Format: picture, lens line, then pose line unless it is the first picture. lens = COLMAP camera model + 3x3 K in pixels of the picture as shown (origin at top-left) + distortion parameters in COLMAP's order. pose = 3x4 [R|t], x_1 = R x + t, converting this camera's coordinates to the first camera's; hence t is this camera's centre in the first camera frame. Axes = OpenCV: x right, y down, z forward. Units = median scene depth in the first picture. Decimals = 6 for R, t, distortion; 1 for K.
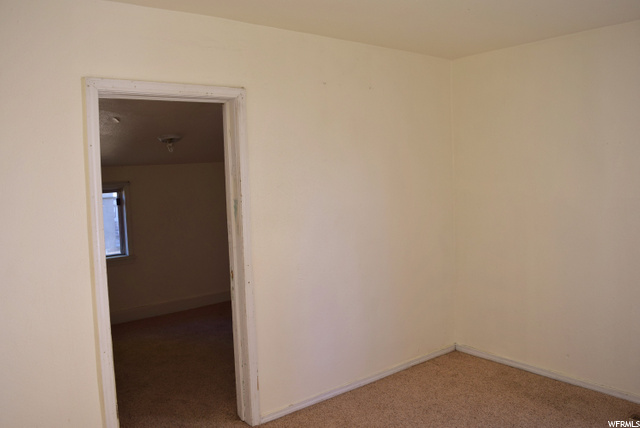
lens RADIAL K [[504.3, 0, 317.6], [0, 504.3, 210.4], [0, 0, 1]] dist [-0.093847, 0.016157]
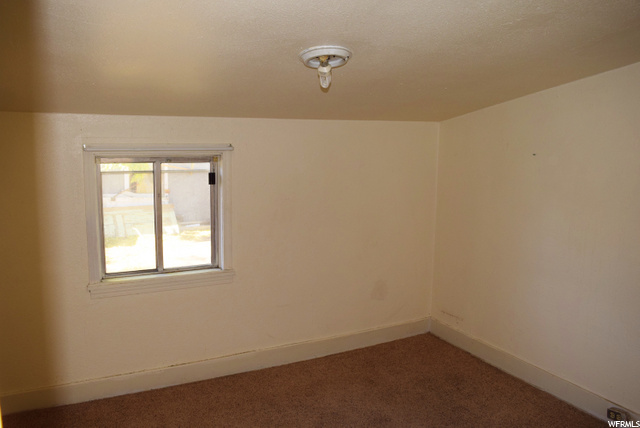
lens RADIAL K [[504.3, 0, 320.5], [0, 504.3, 214.3], [0, 0, 1]] dist [-0.093847, 0.016157]
pose [[0.985395, 0.061507, -0.158790, -0.168245], [-0.053653, 0.997137, 0.053289, -0.014296], [0.161613, -0.043991, 0.985873, 0.412133]]
